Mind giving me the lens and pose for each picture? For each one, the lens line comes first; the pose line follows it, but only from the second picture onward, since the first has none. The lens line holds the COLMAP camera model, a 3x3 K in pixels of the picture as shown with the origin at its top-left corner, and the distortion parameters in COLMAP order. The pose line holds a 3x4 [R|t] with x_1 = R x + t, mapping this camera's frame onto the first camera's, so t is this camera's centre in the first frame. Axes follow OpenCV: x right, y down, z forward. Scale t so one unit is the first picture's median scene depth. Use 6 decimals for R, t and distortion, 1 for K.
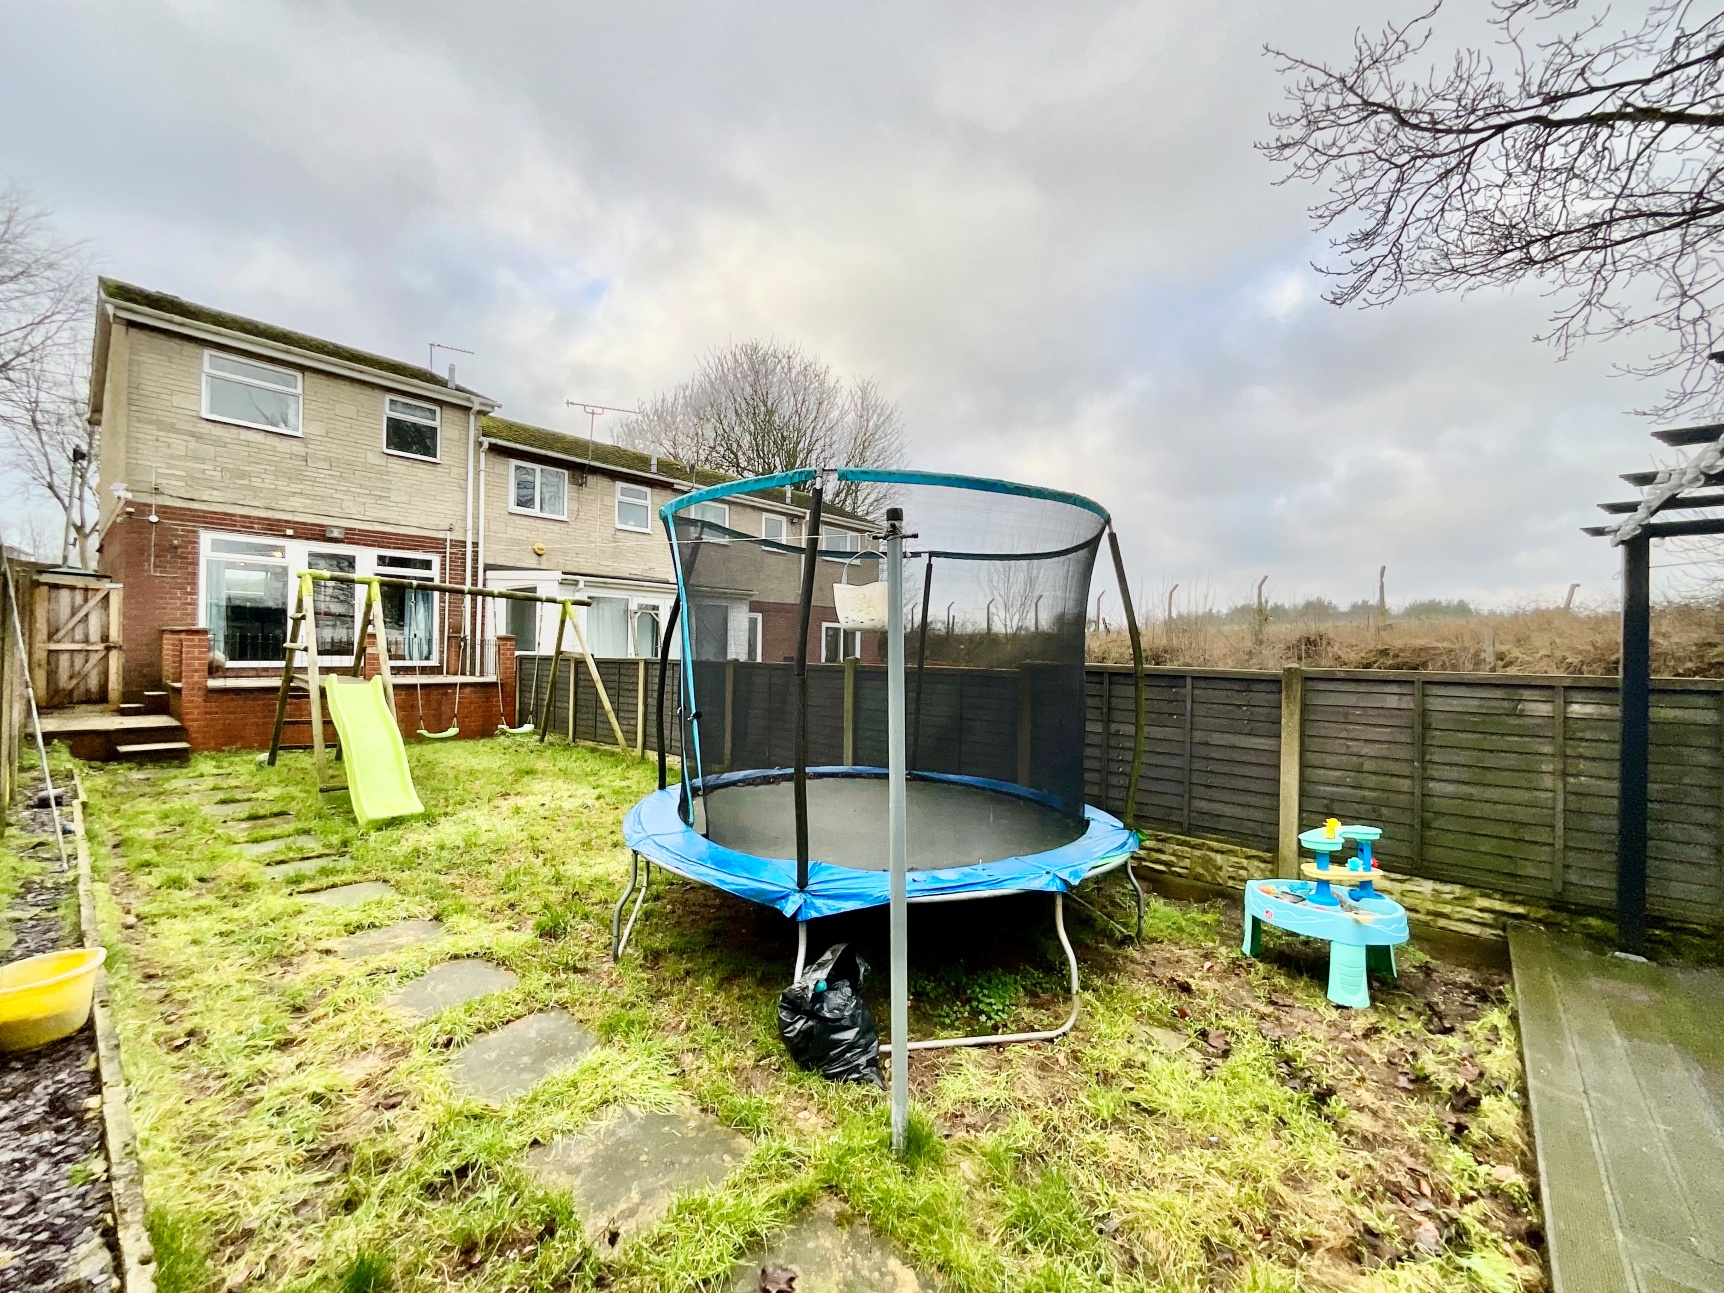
lens RADIAL K [[700.4, 0, 859.4], [0, 700.4, 649.3], [0, 0, 1]] dist [-0.000331, -0.000407]
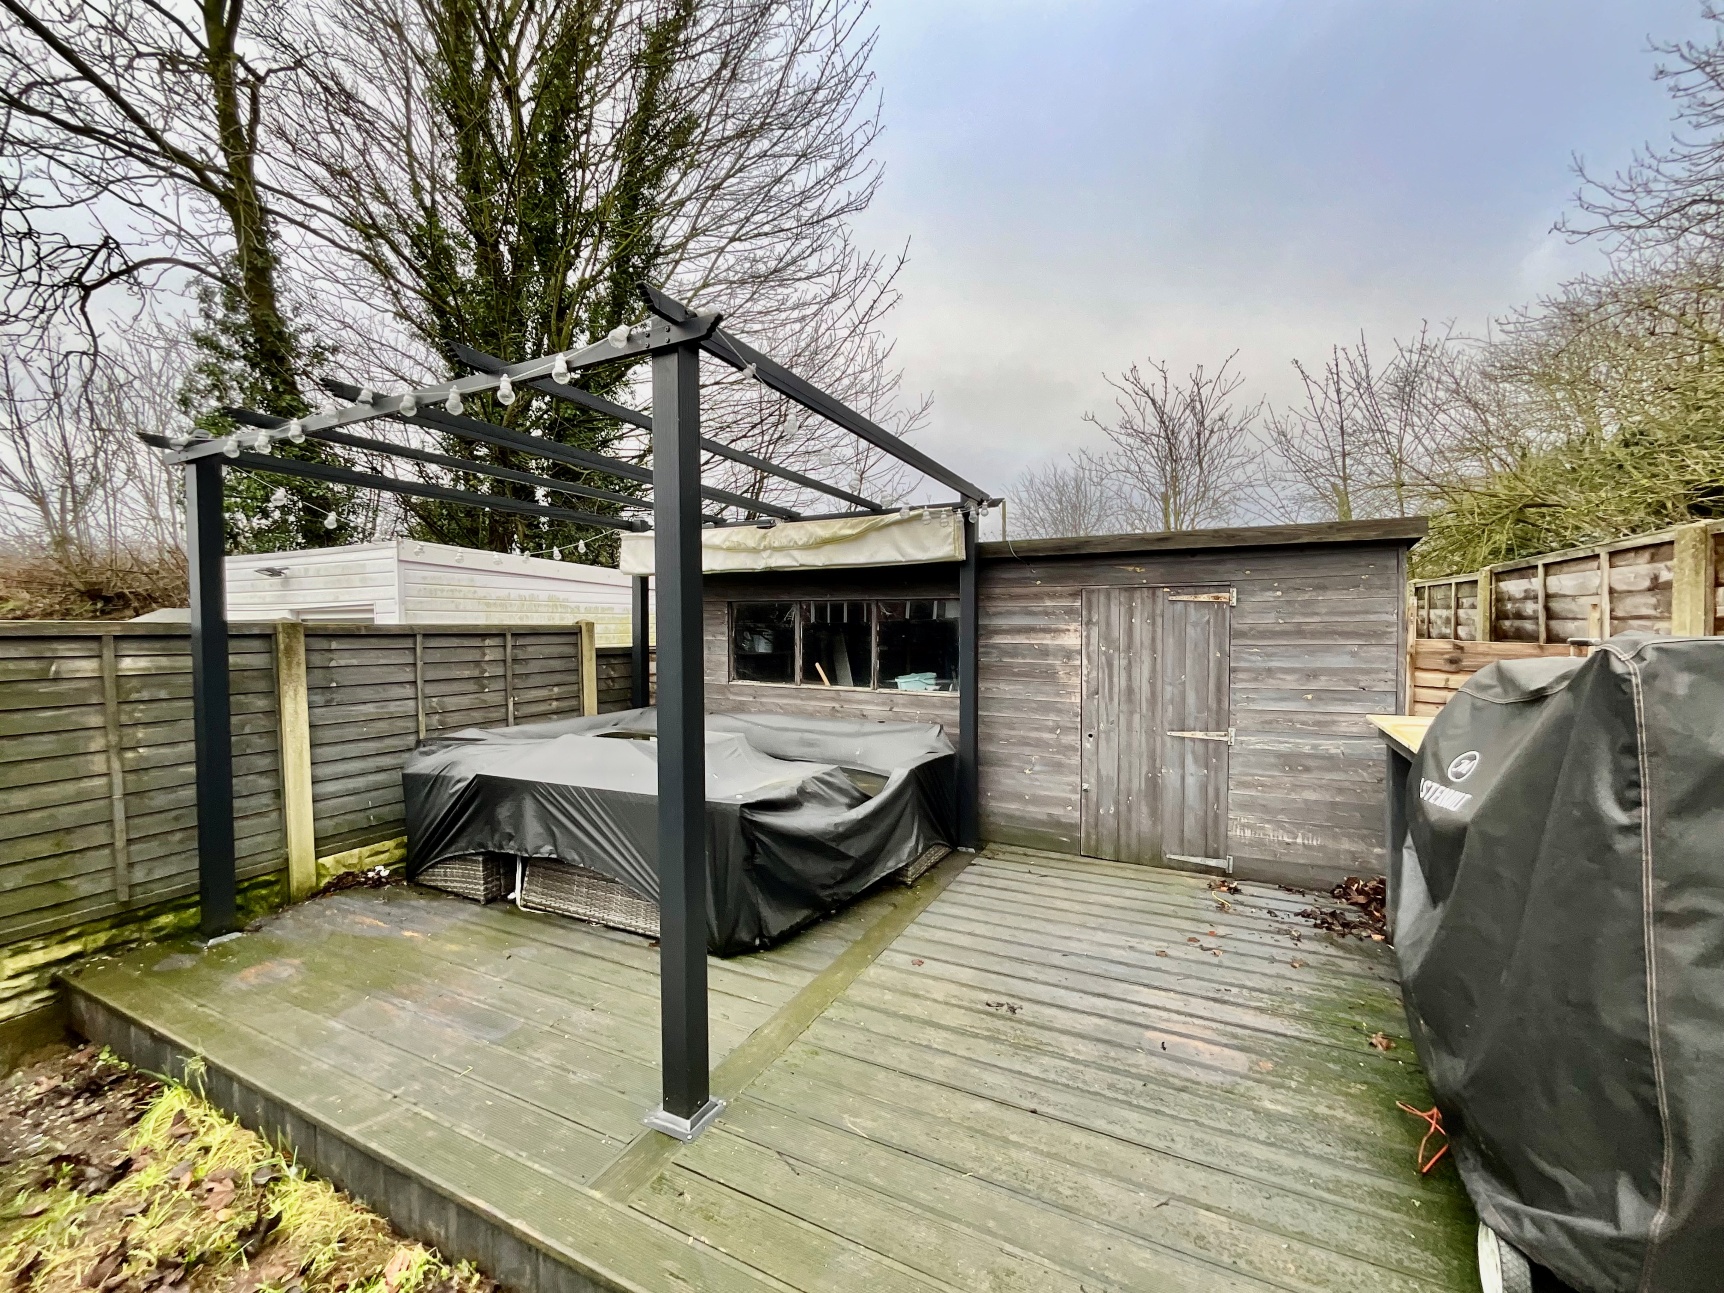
lens RADIAL K [[700.4, 0, 859.4], [0, 700.4, 649.3], [0, 0, 1]] dist [-0.000331, -0.000407]
pose [[-0.262751, -0.048106, 0.963664, 0.054138], [-0.007567, 0.998828, 0.047799, 0.025321], [-0.964834, 0.005267, -0.262807, 0.419358]]
